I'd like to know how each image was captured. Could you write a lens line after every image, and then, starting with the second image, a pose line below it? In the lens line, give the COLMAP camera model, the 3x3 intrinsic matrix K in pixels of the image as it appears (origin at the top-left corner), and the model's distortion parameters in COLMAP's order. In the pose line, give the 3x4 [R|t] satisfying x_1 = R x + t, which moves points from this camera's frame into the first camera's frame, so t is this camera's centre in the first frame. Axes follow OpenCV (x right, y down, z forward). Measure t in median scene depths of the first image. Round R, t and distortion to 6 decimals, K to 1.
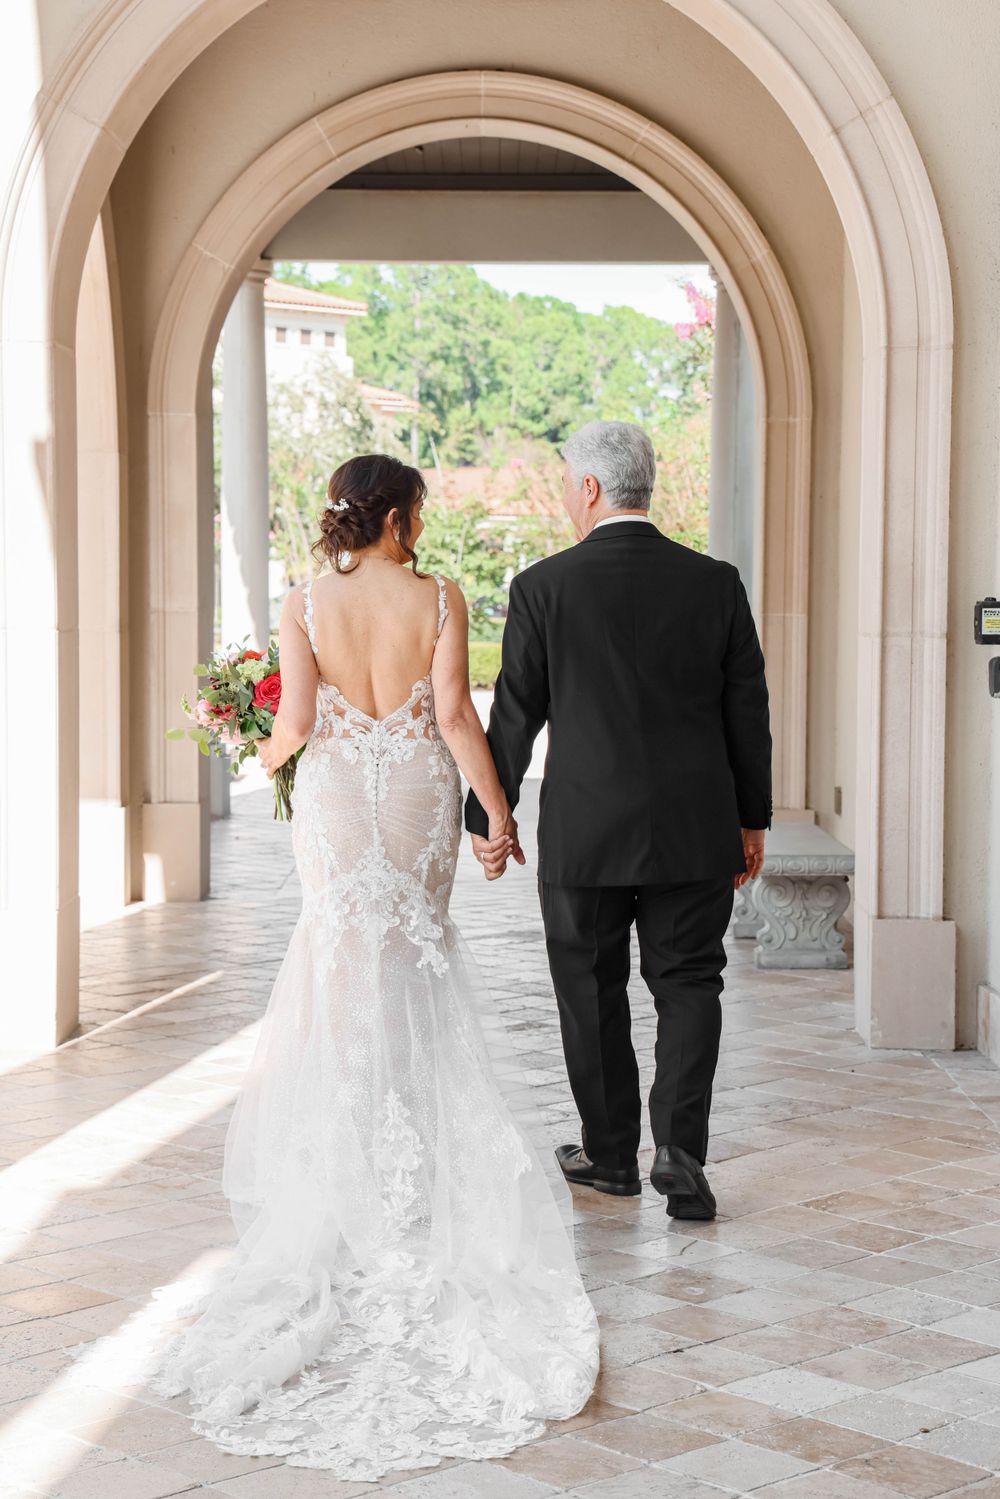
lens RADIAL K [[2827.1, 0, 499.2], [0, 2827.1, 752.0], [0, 0, 1]] dist [0.046971, 0.000000]
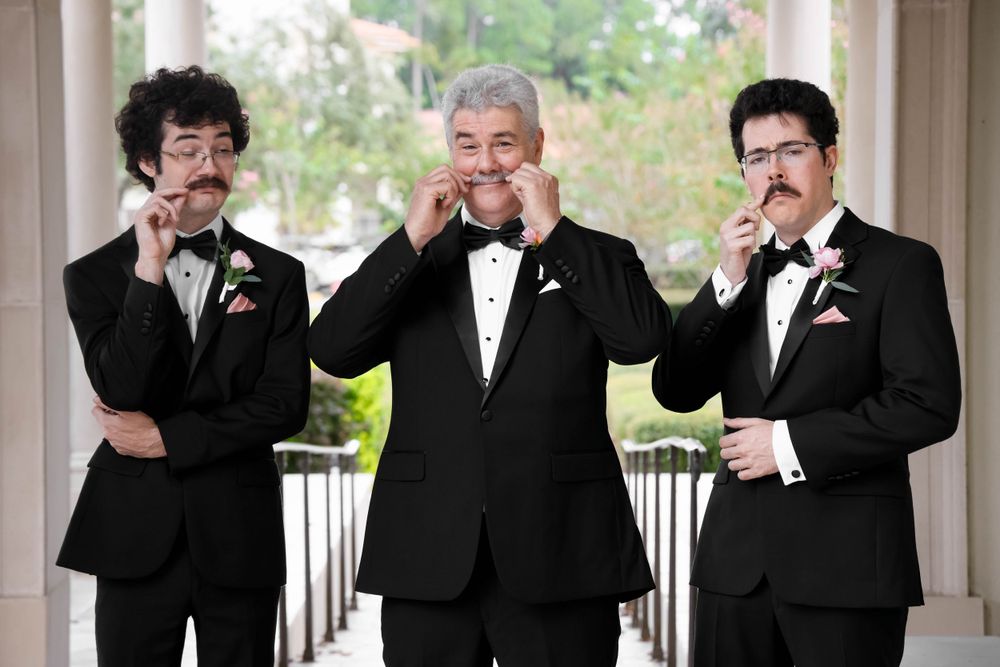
lens RADIAL K [[2782.8, 0, 500.3], [0, 2782.8, 333.2], [0, 0, 1]] dist [-0.037625, 0.000000]
pose [[0.999923, -0.012177, -0.002359, 0.001806], [0.012127, 0.999724, -0.020112, -0.028977], [0.002603, 0.020082, 0.999795, 0.351010]]
